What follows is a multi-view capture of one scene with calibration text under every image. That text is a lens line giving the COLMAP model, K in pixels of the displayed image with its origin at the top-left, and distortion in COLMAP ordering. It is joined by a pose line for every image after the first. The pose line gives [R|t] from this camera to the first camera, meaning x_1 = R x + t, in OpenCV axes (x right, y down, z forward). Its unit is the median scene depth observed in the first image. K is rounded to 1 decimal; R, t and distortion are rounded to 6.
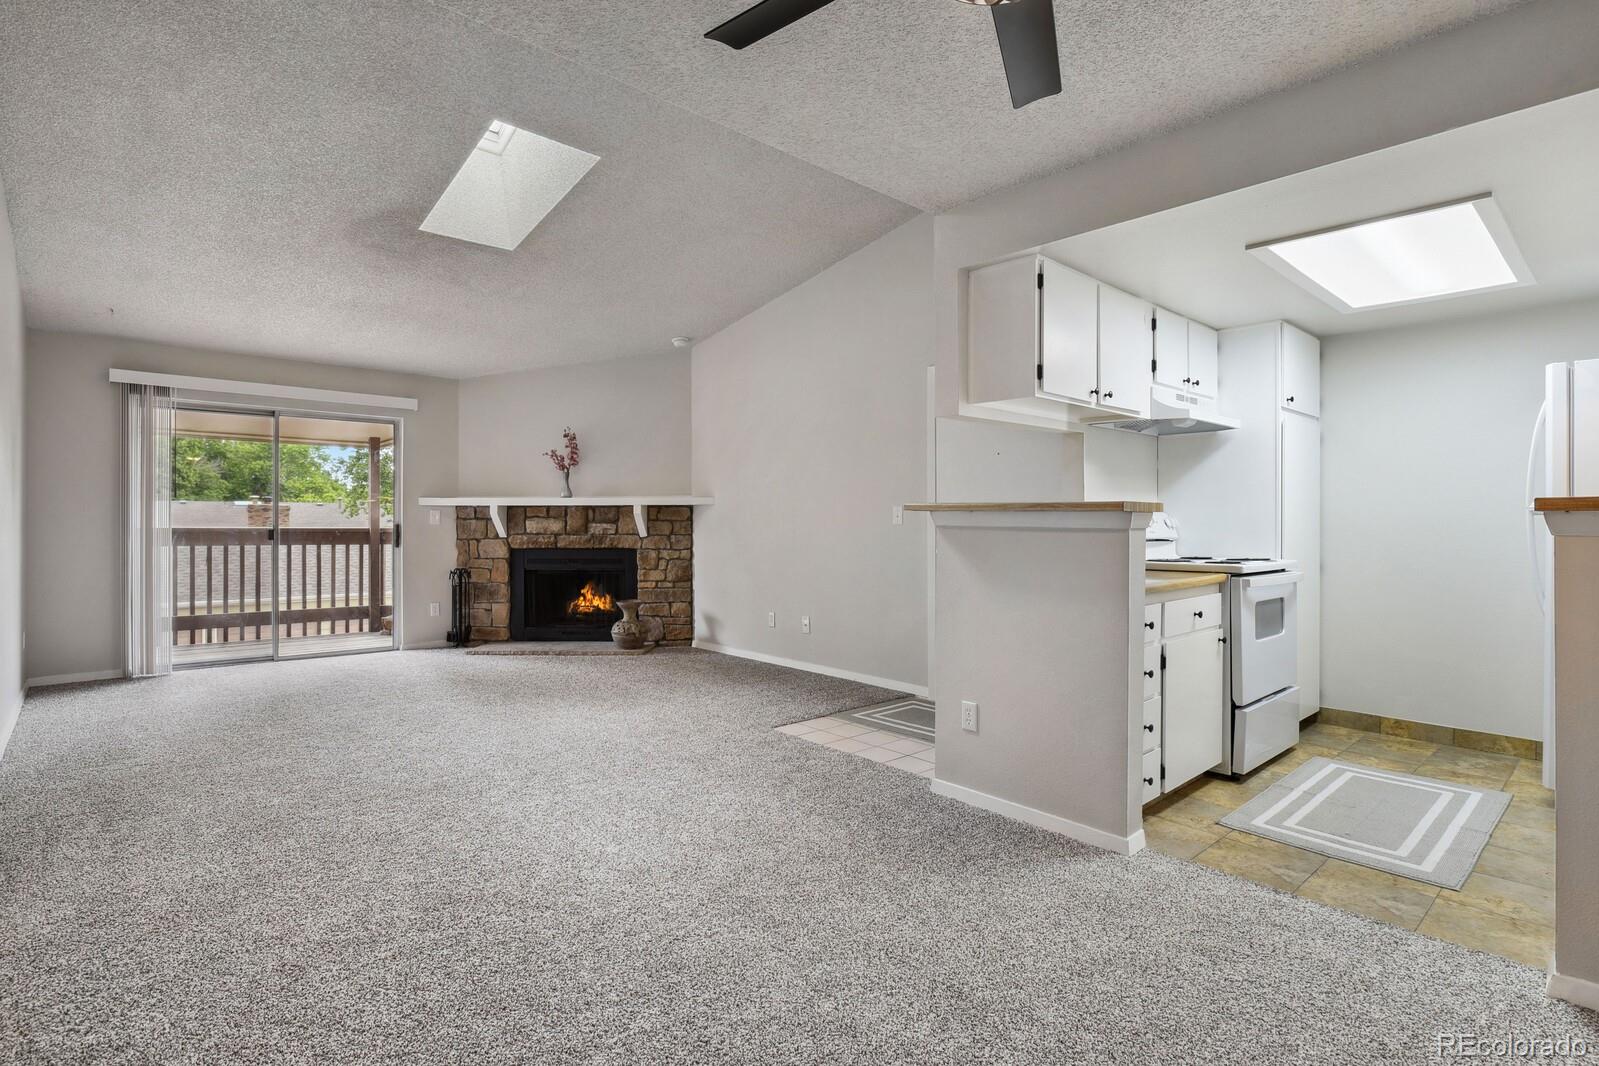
lens RADIAL K [[786.0, 0, 811.8], [0, 786.0, 519.7], [0, 0, 1]] dist [-0.003239, -0.000869]
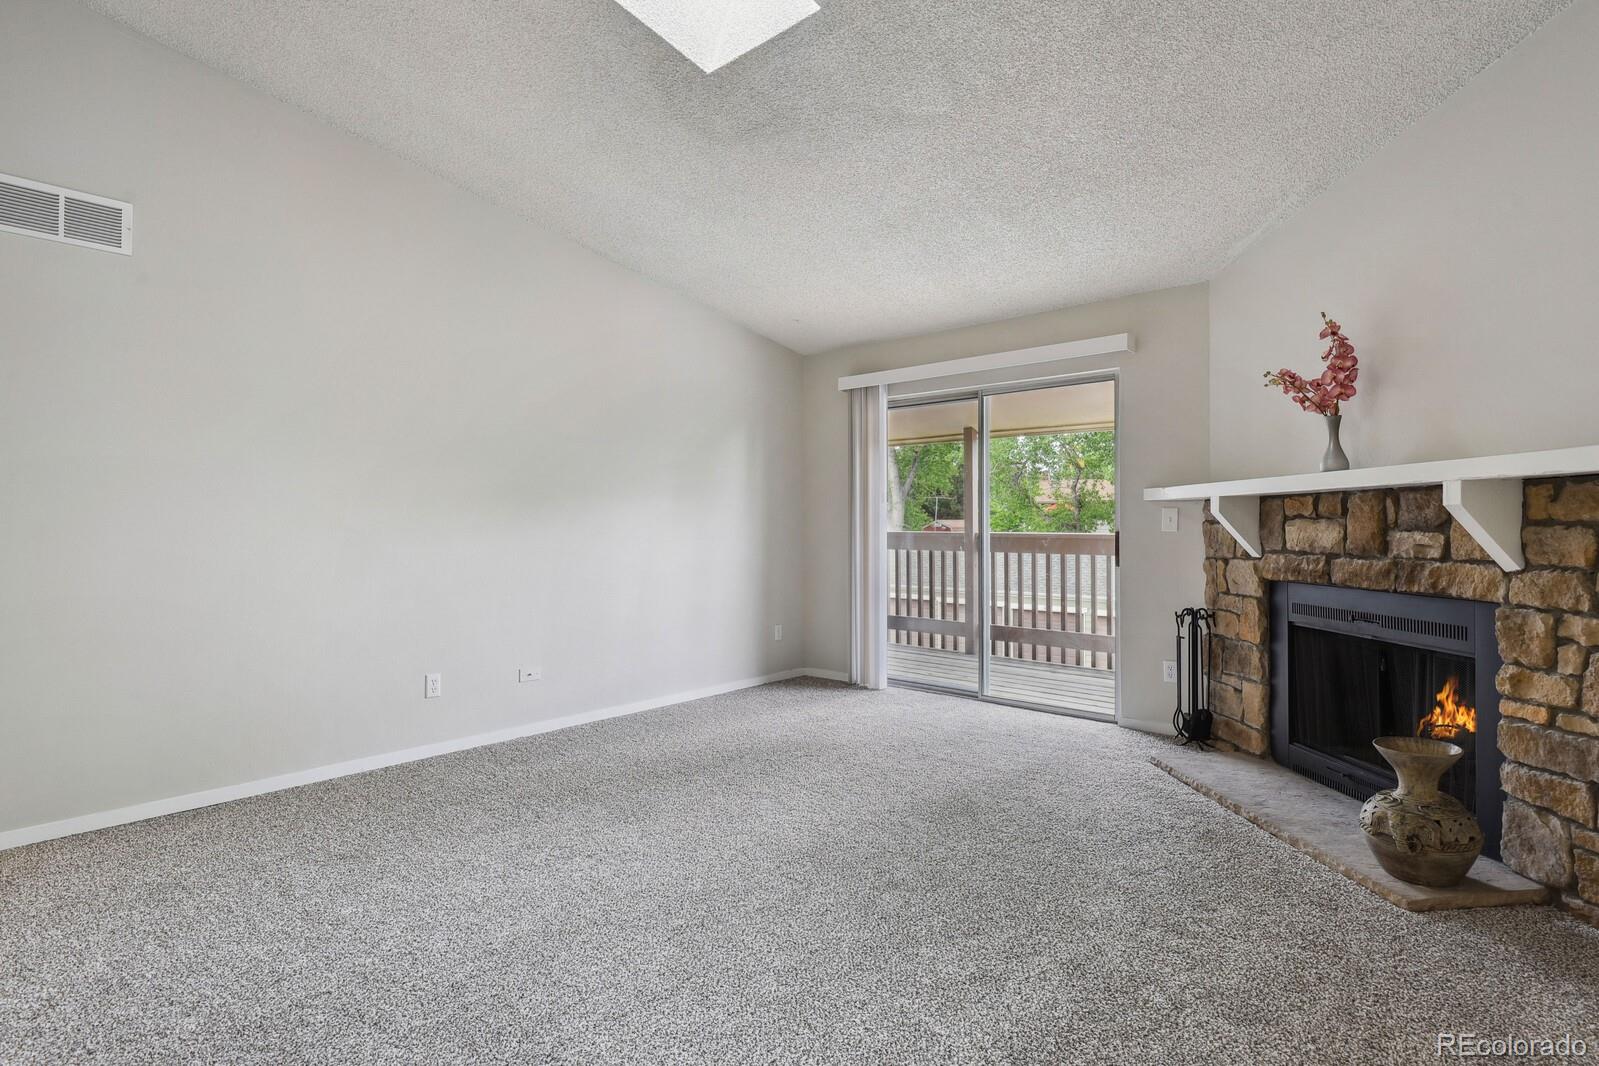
lens RADIAL K [[800.9, 0, 801.9], [0, 800.9, 524.4], [0, 0, 1]] dist [-0.005757, -0.001471]
pose [[0.107972, -0.002489, -0.994151, 0.100950], [0.008817, 0.999960, -0.001546, -0.000887], [0.994115, -0.008599, 0.107989, 0.651021]]
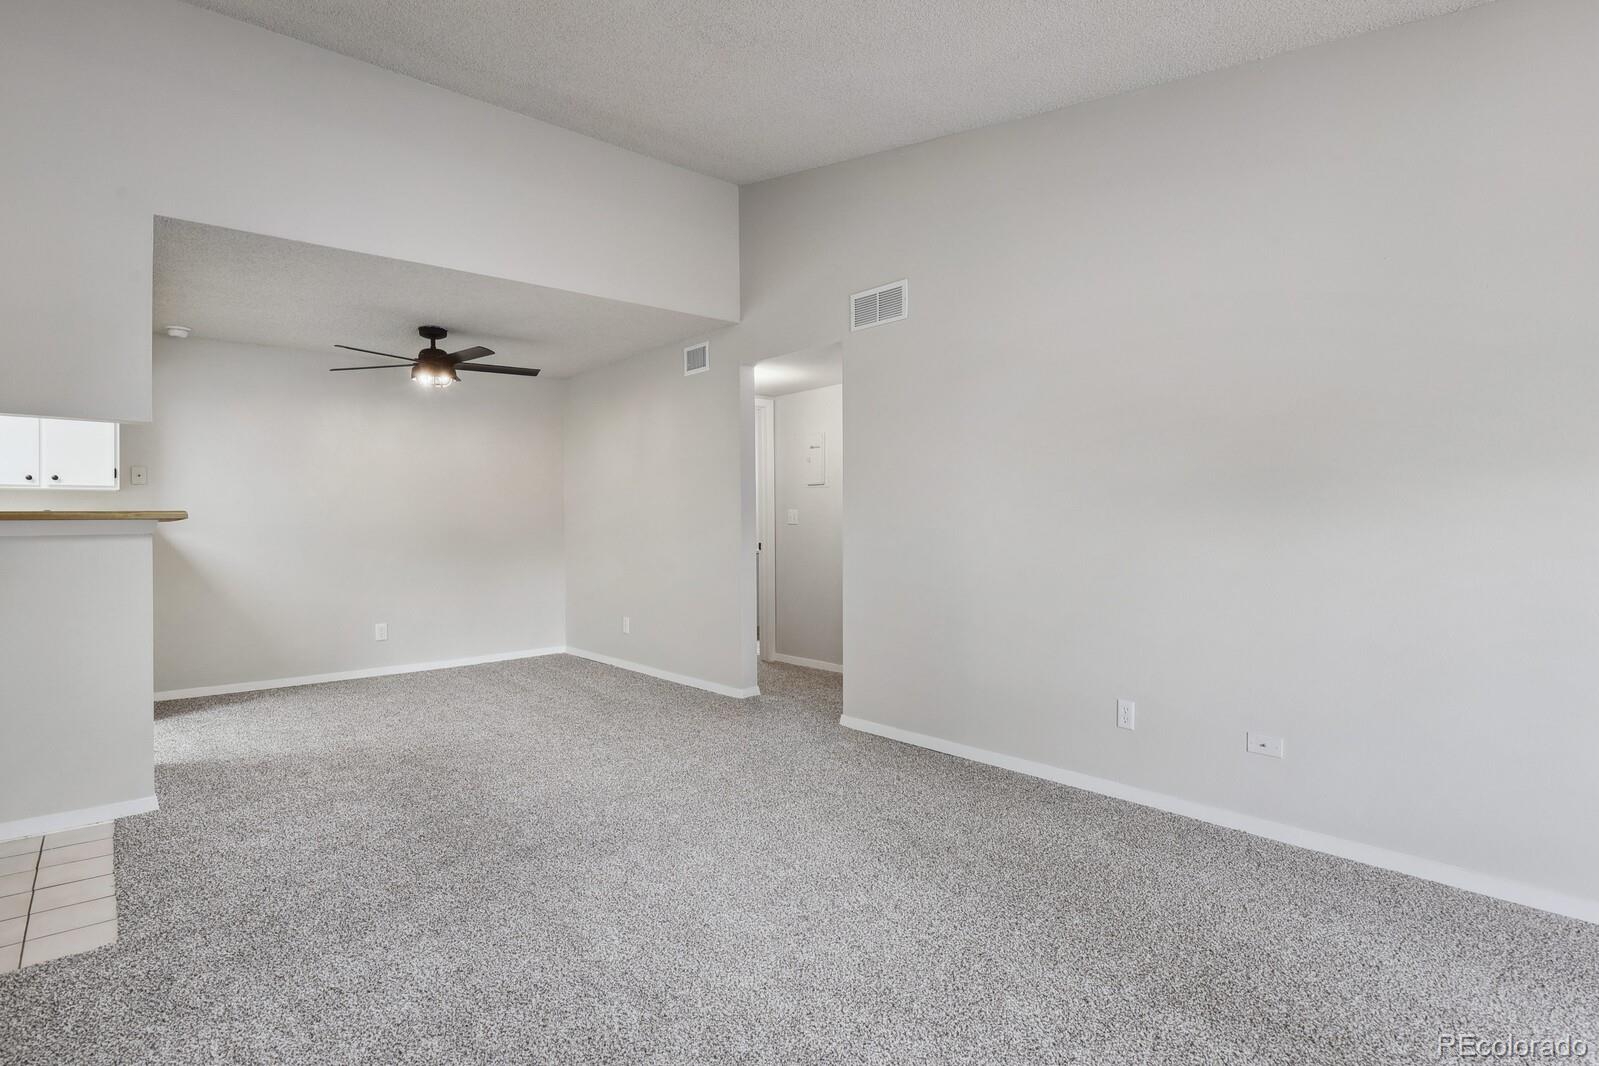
lens RADIAL K [[792.9, 0, 822.6], [0, 792.9, 526.6], [0, 0, 1]] dist [-0.003983, -0.000120]
pose [[-0.999972, 0.004677, 0.005811, -0.321157], [0.004680, 0.999989, 0.000545, -0.000652], [-0.005808, 0.000572, -0.999983, 0.917519]]
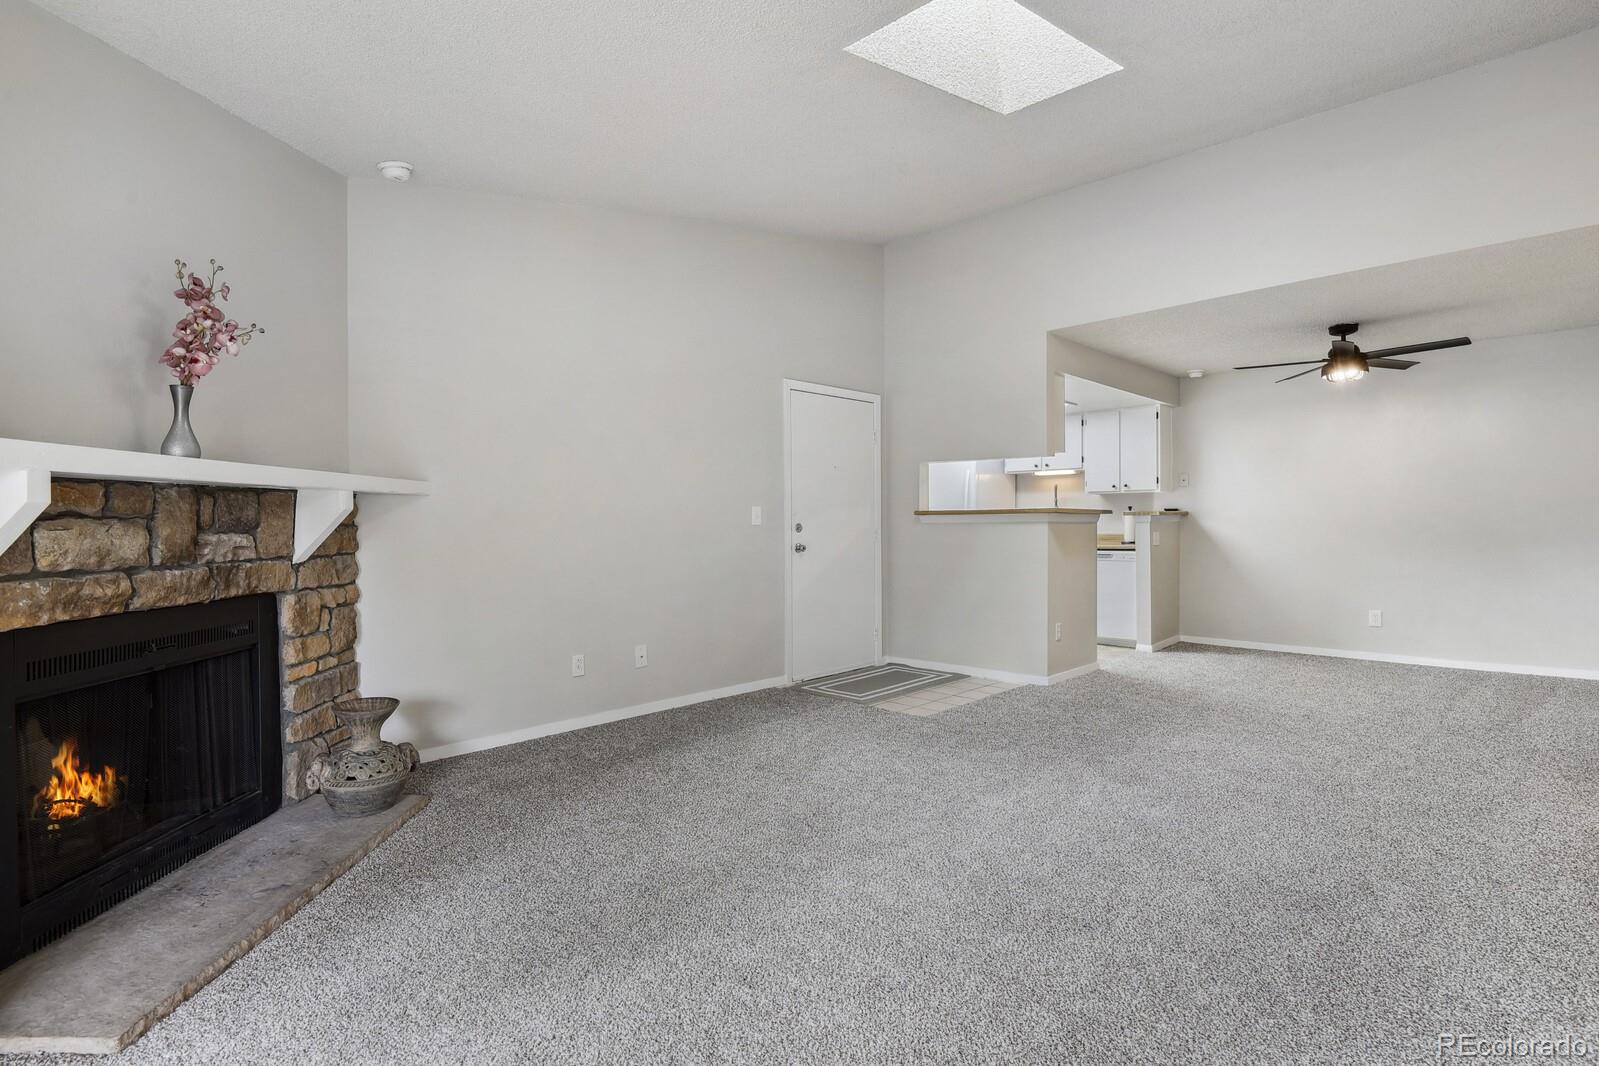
lens RADIAL K [[792.9, 0, 822.6], [0, 792.9, 526.6], [0, 0, 1]] dist [-0.003983, -0.000120]
pose [[-0.087602, -0.007582, 0.996127, -0.677533], [0.004270, 0.999959, 0.007987, -0.000446], [-0.996146, 0.004953, -0.087566, 0.748968]]
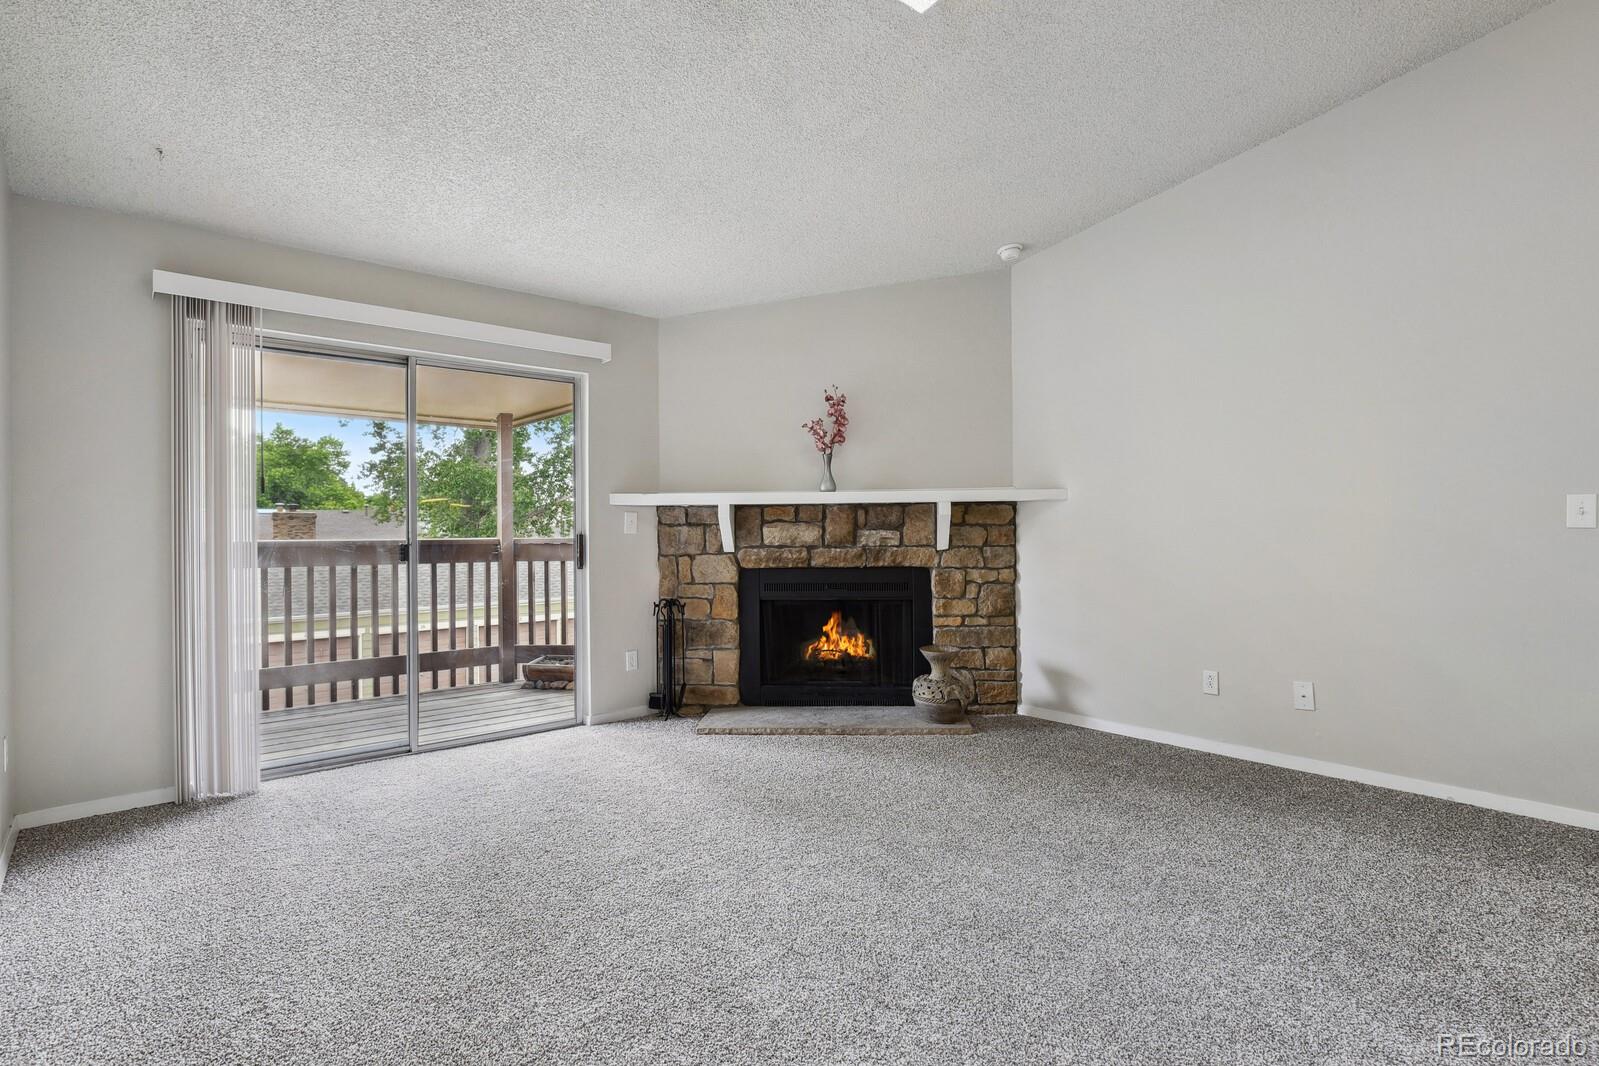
lens RADIAL K [[792.9, 0, 822.6], [0, 792.9, 526.6], [0, 0, 1]] dist [-0.003983, -0.000120]
pose [[0.999935, -0.007813, -0.008309, -0.310283], [0.007841, 0.999964, 0.003366, -0.000771], [0.008283, -0.003431, 0.999960, 0.326606]]
